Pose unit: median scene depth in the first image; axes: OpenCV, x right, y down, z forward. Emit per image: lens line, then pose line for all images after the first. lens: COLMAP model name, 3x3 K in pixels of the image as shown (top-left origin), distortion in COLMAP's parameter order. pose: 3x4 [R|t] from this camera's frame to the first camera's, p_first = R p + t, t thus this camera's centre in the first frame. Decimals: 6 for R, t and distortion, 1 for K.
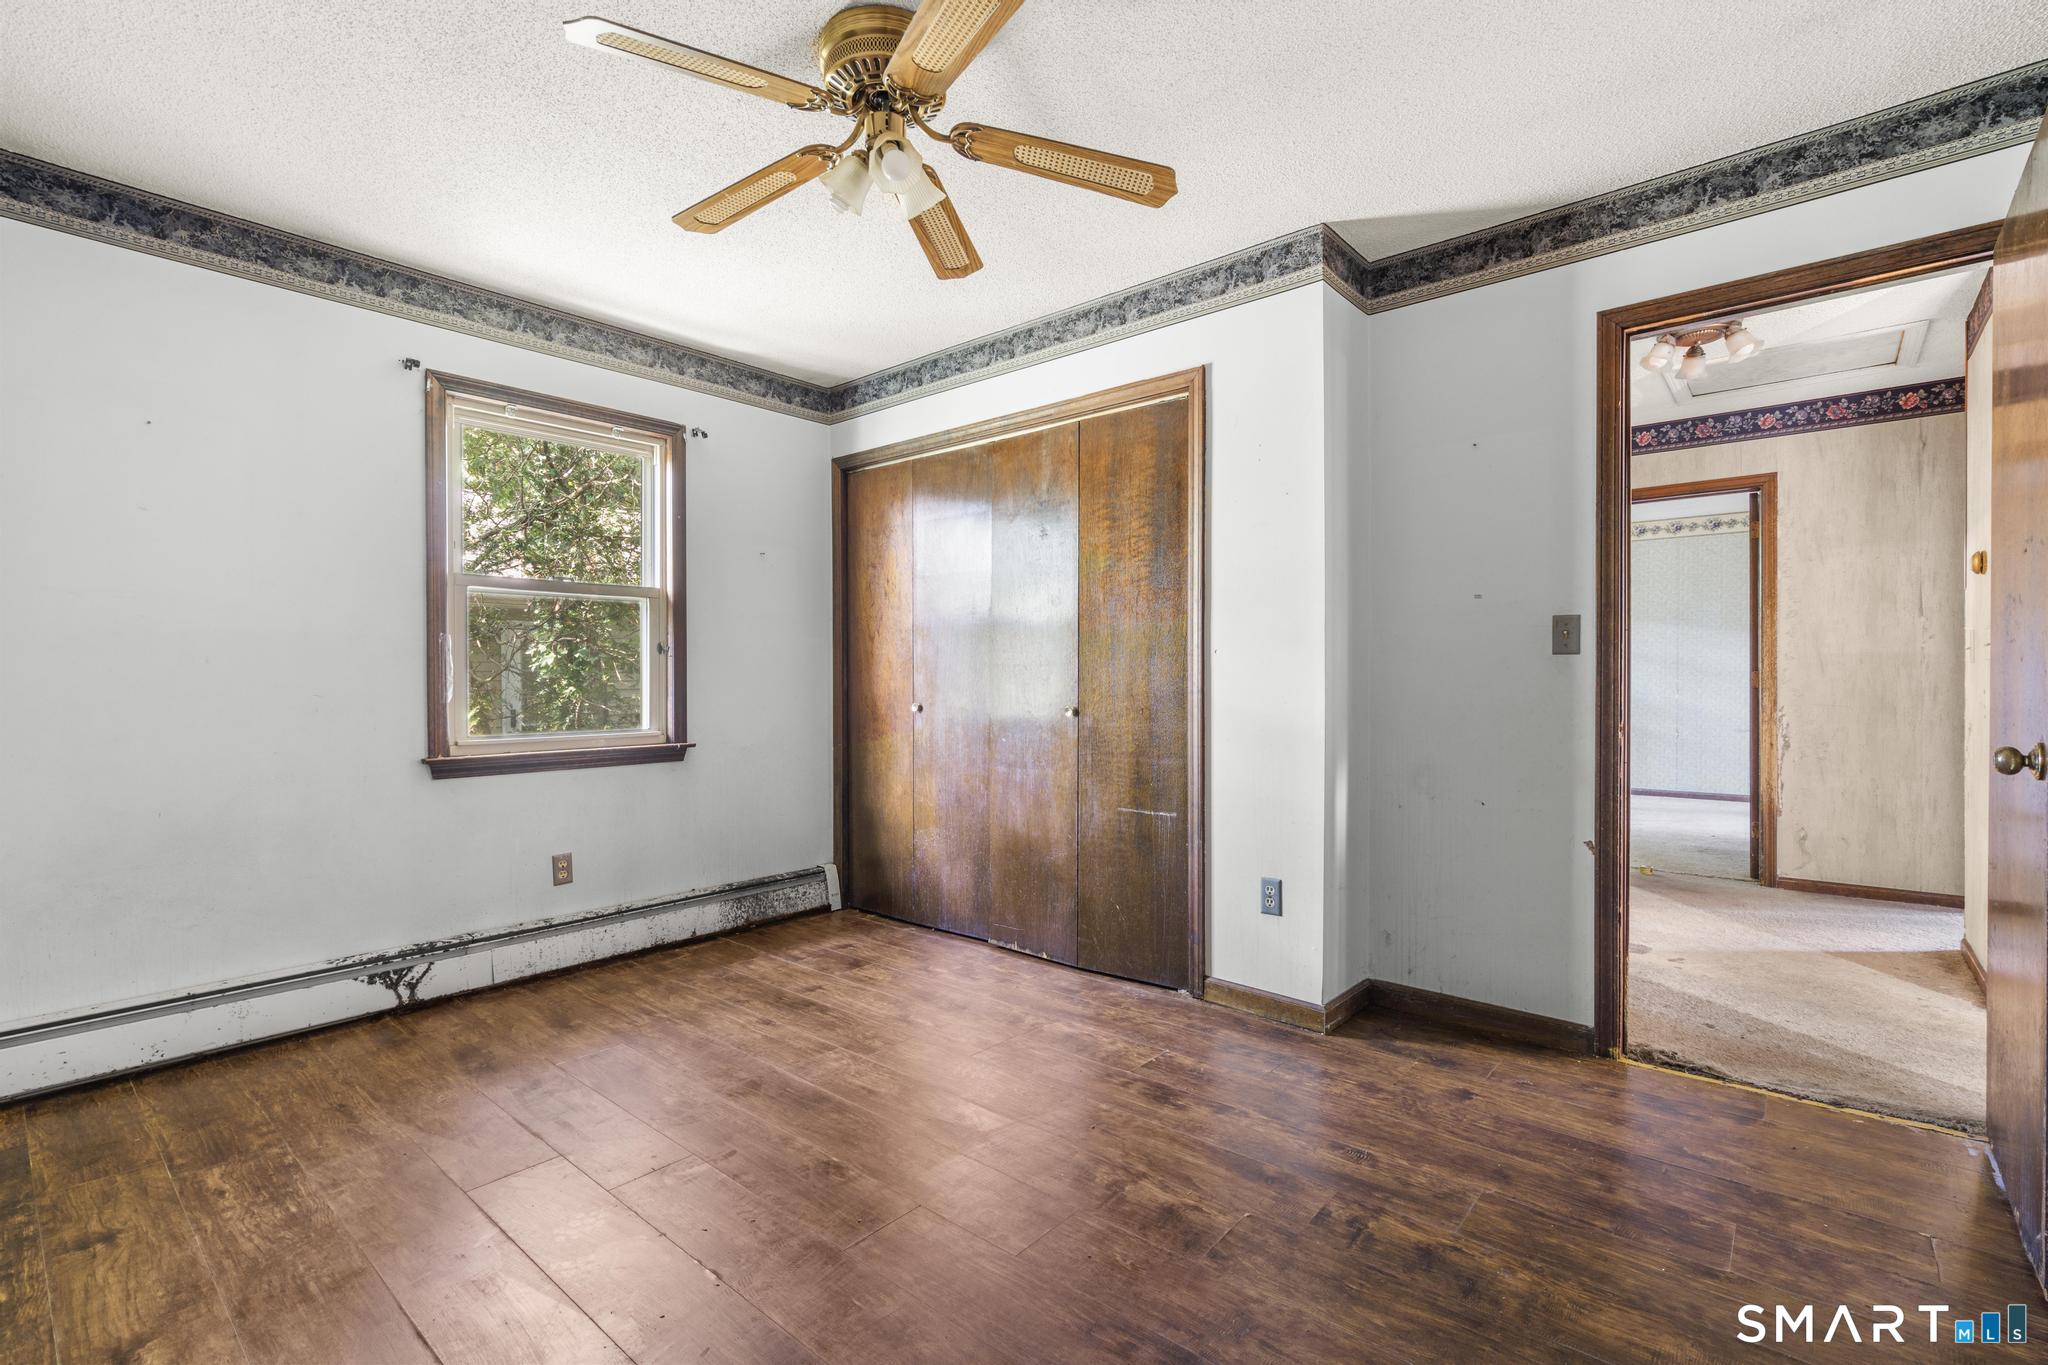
lens RADIAL K [[926.8, 0, 1022.6], [0, 926.8, 683.2], [0, 0, 1]] dist [0.002061, 0.001149]
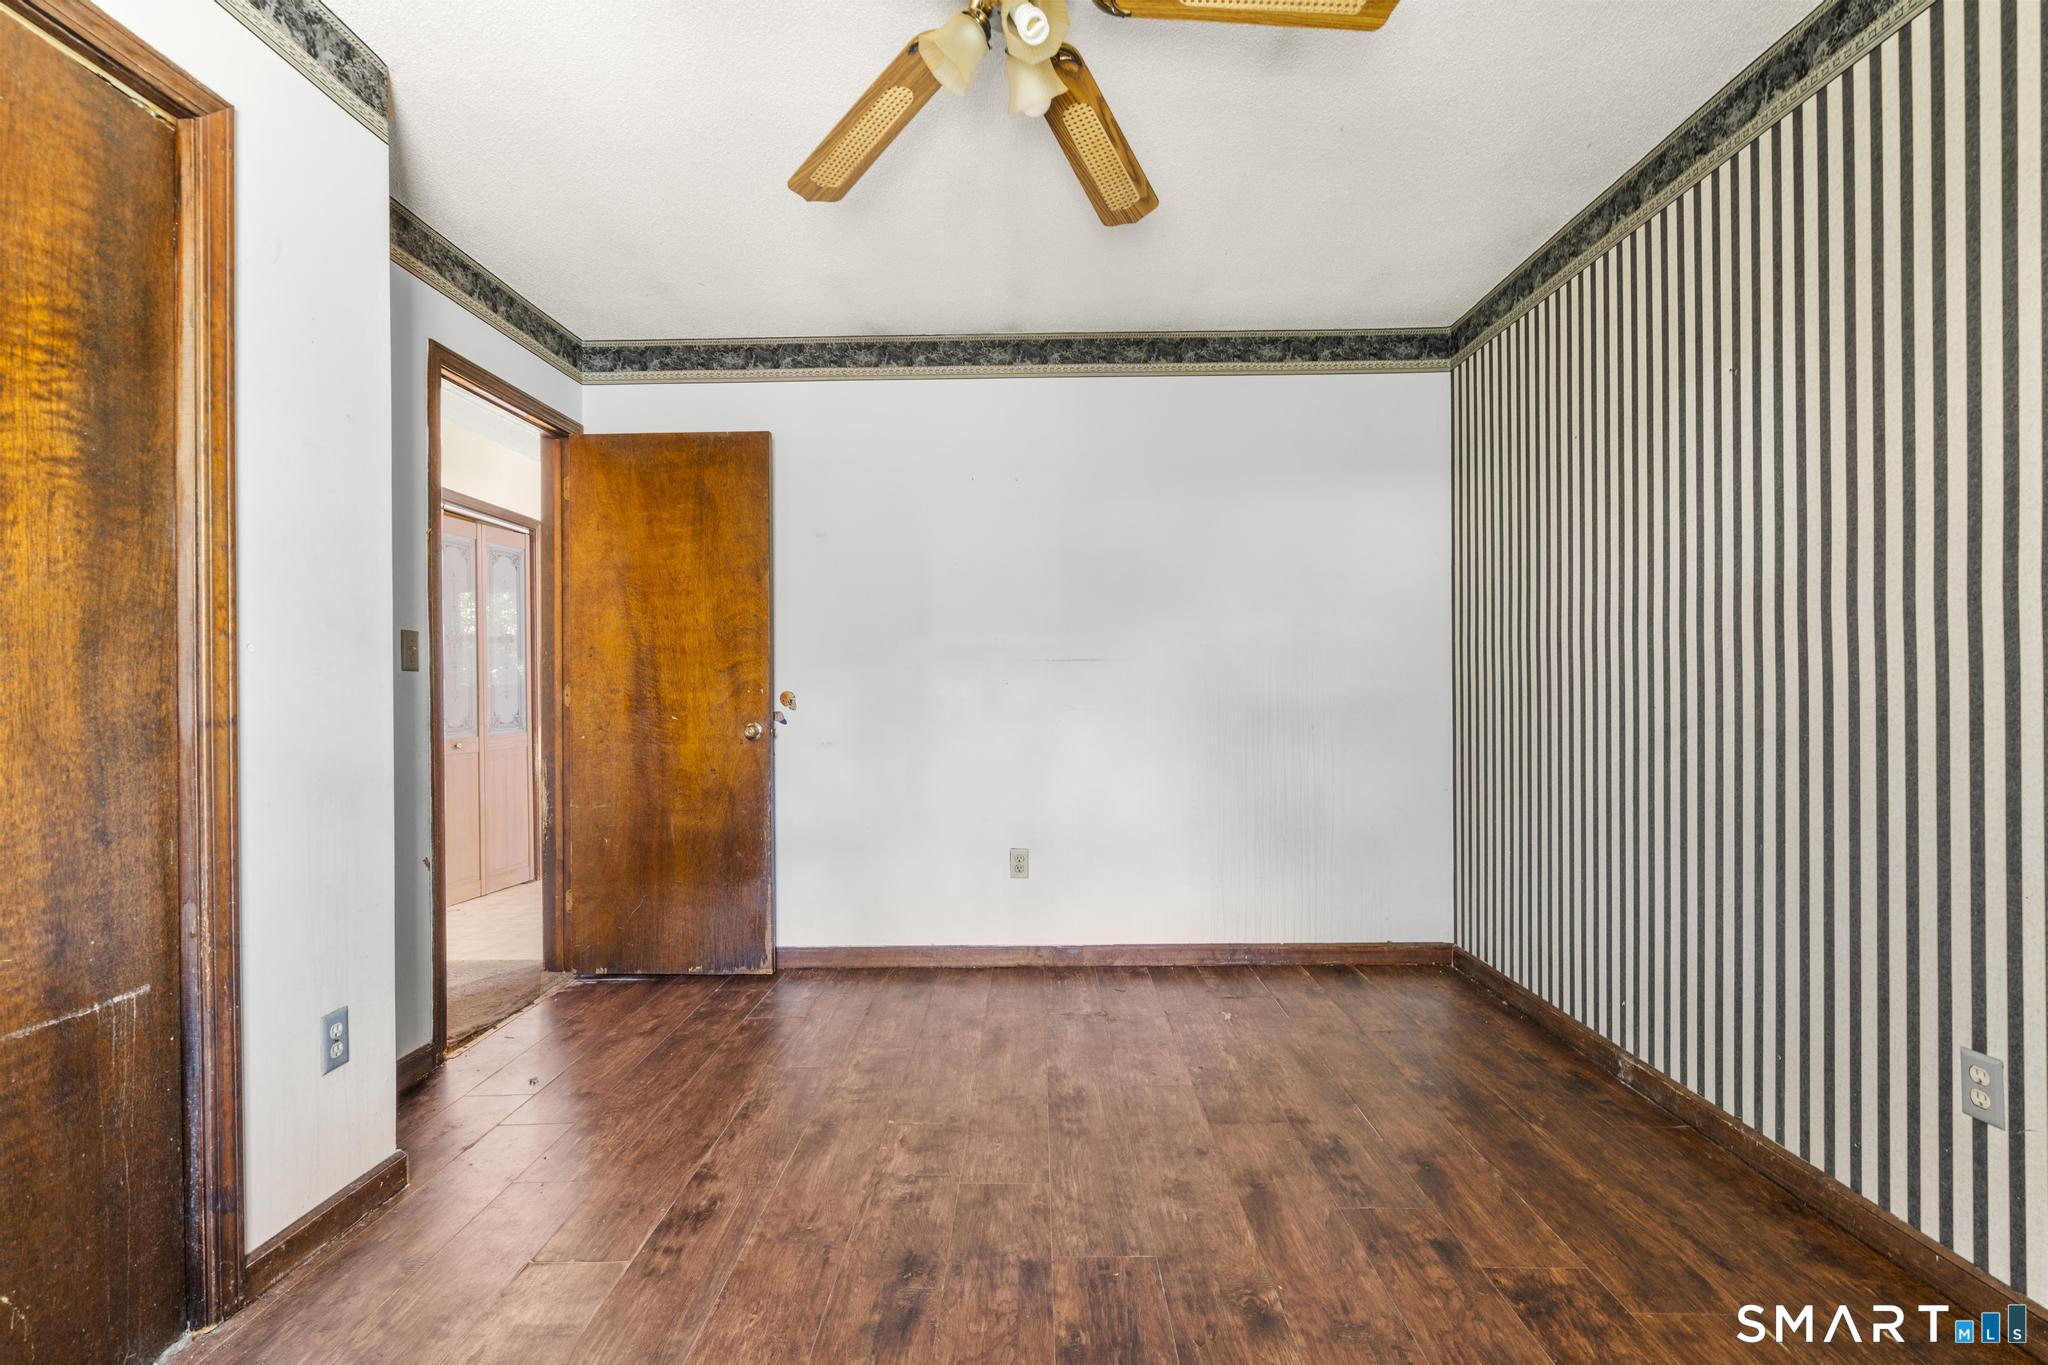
lens RADIAL K [[926.8, 0, 1021.4], [0, 926.8, 685.7], [0, 0, 1]] dist [0.002061, 0.001149]
pose [[-0.640590, 0.017387, 0.767686, -0.621944], [0.024455, 0.999698, -0.002235, 0.002711], [-0.767494, 0.017342, -0.640822, 1.247110]]
